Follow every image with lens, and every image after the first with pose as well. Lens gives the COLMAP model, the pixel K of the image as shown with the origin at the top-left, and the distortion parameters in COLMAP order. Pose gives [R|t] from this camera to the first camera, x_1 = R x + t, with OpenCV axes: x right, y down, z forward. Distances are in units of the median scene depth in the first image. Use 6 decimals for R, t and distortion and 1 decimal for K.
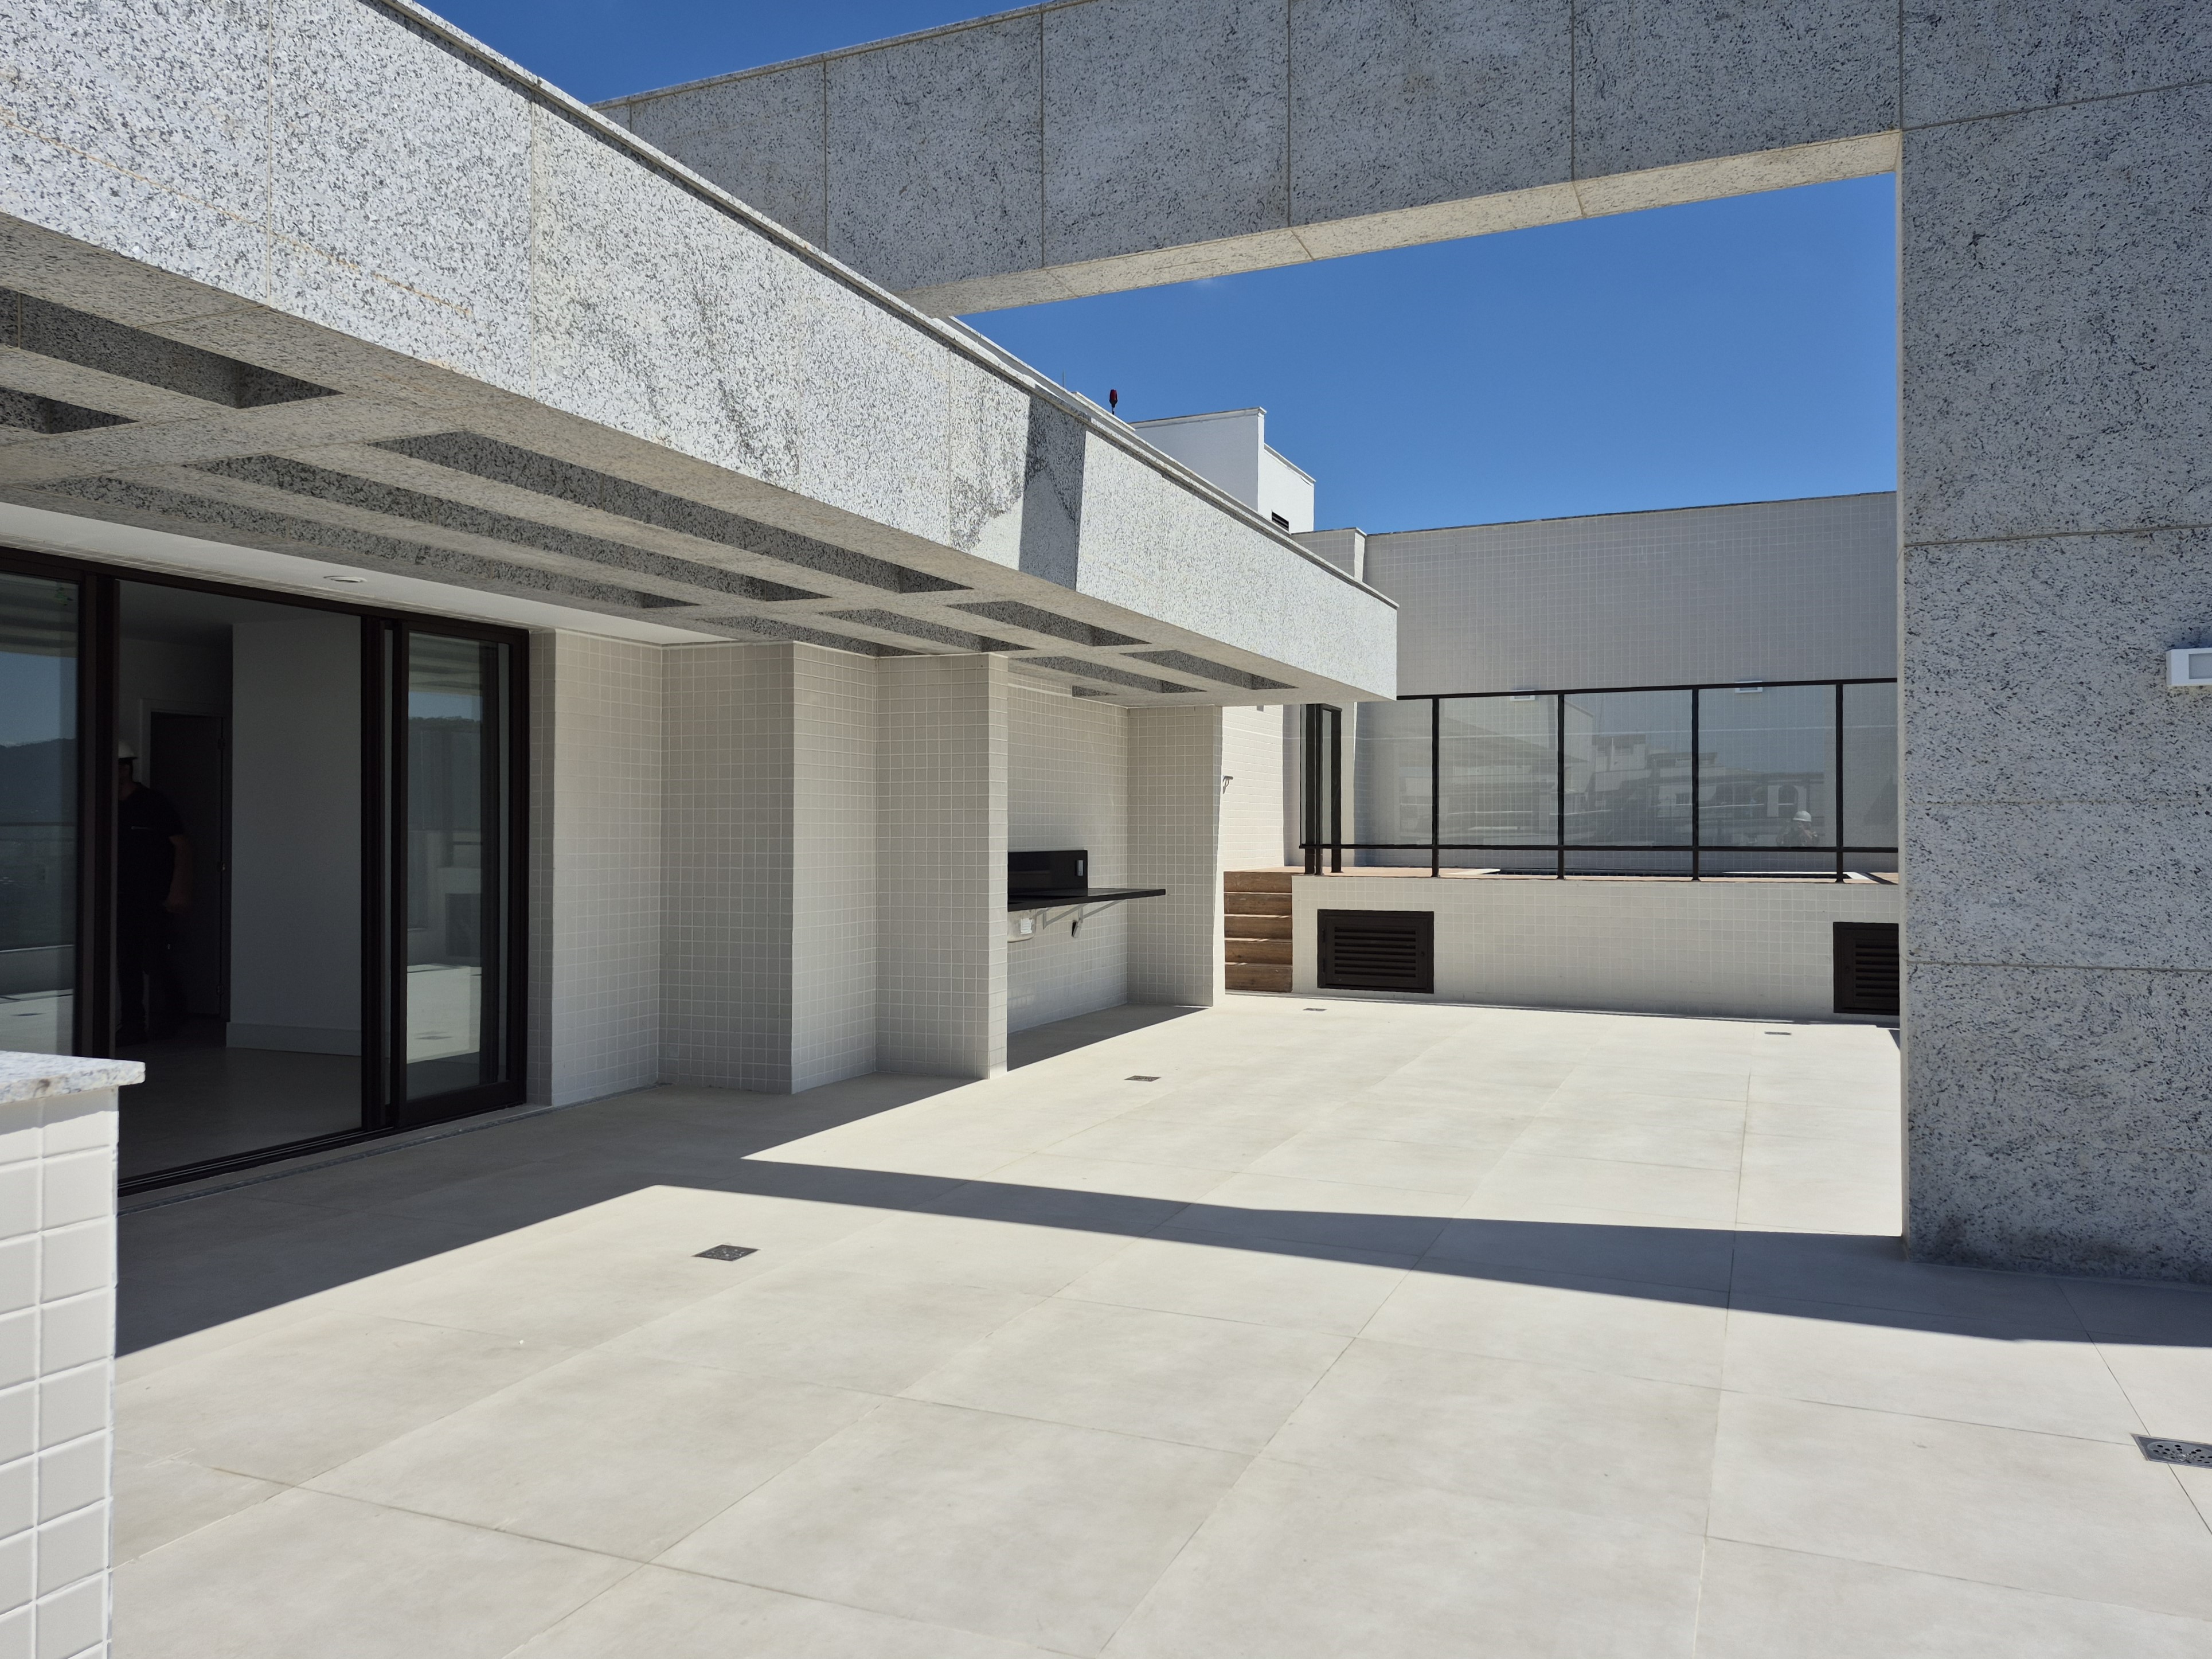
lens RADIAL K [[1601.3, 0, 1094.1], [0, 1601.3, 810.1], [0, 0, 1]] dist [0.022130, -0.006568]
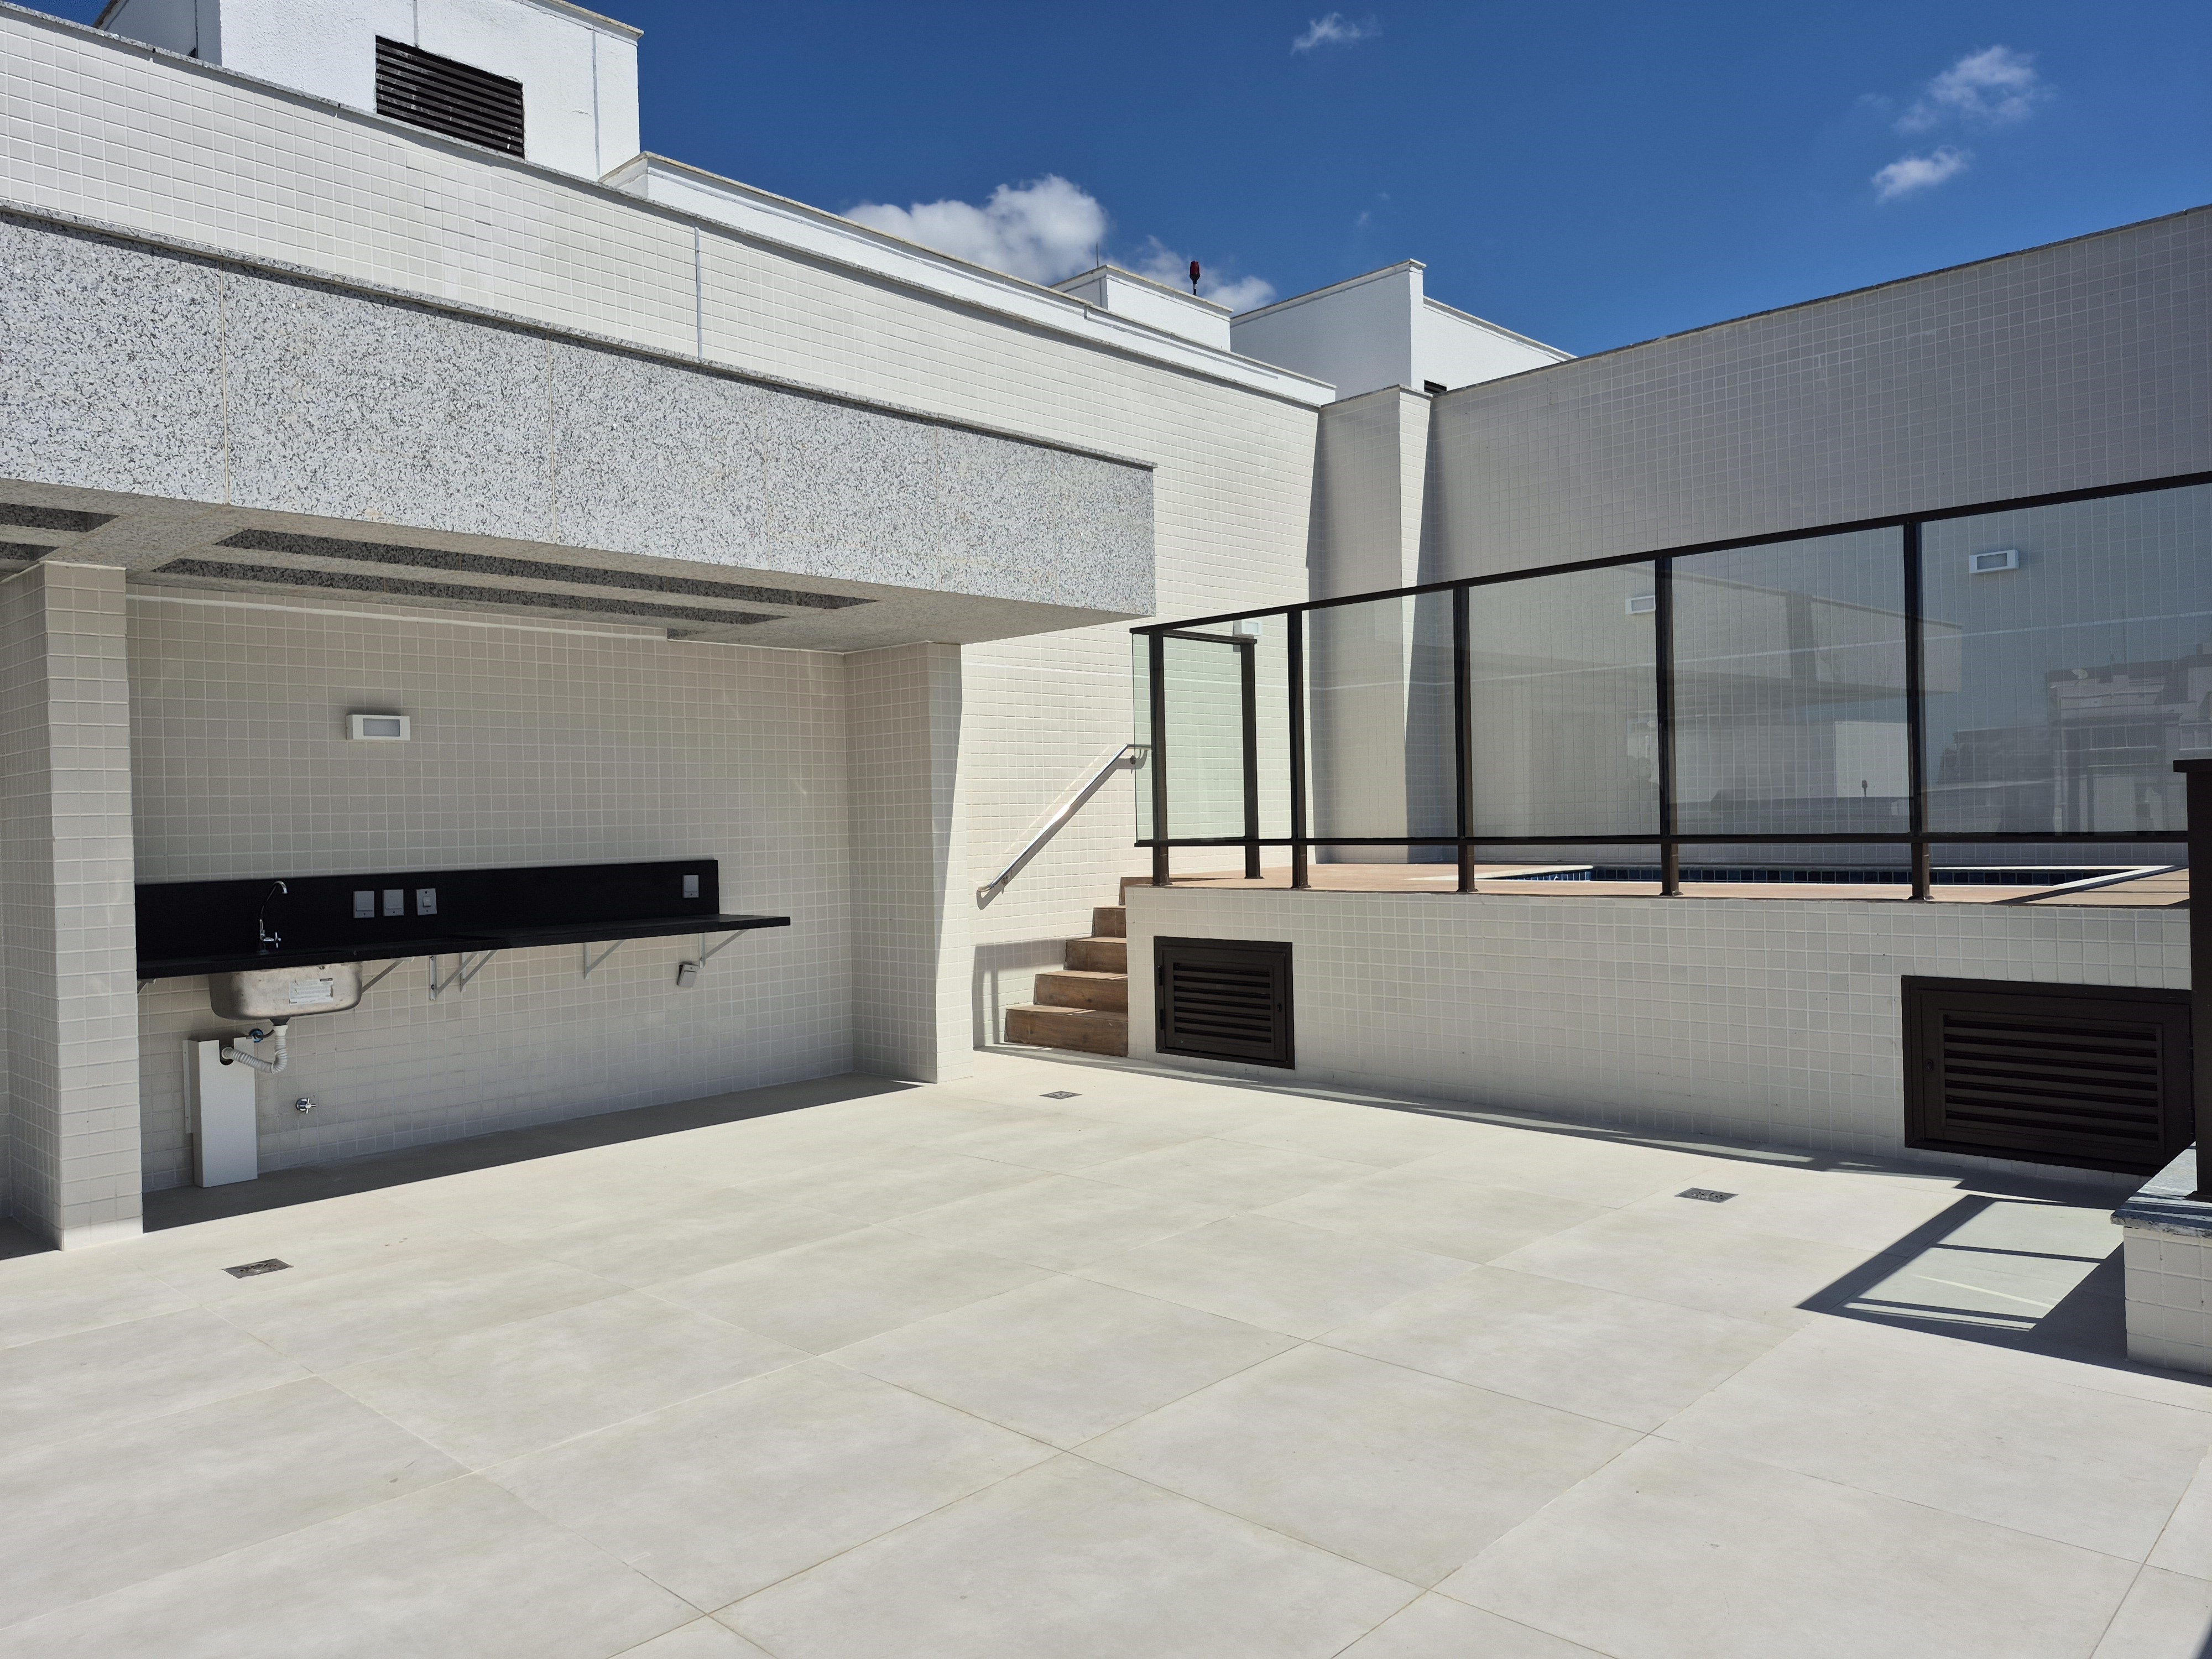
lens RADIAL K [[1554.6, 0, 1110.2], [0, 1554.6, 824.2], [0, 0, 1]] dist [-0.000798, -0.004531]
pose [[0.932077, -0.023851, -0.361475, 0.365303], [0.032288, 0.999329, 0.017318, 0.002833], [0.360819, -0.027813, 0.932221, 0.389446]]
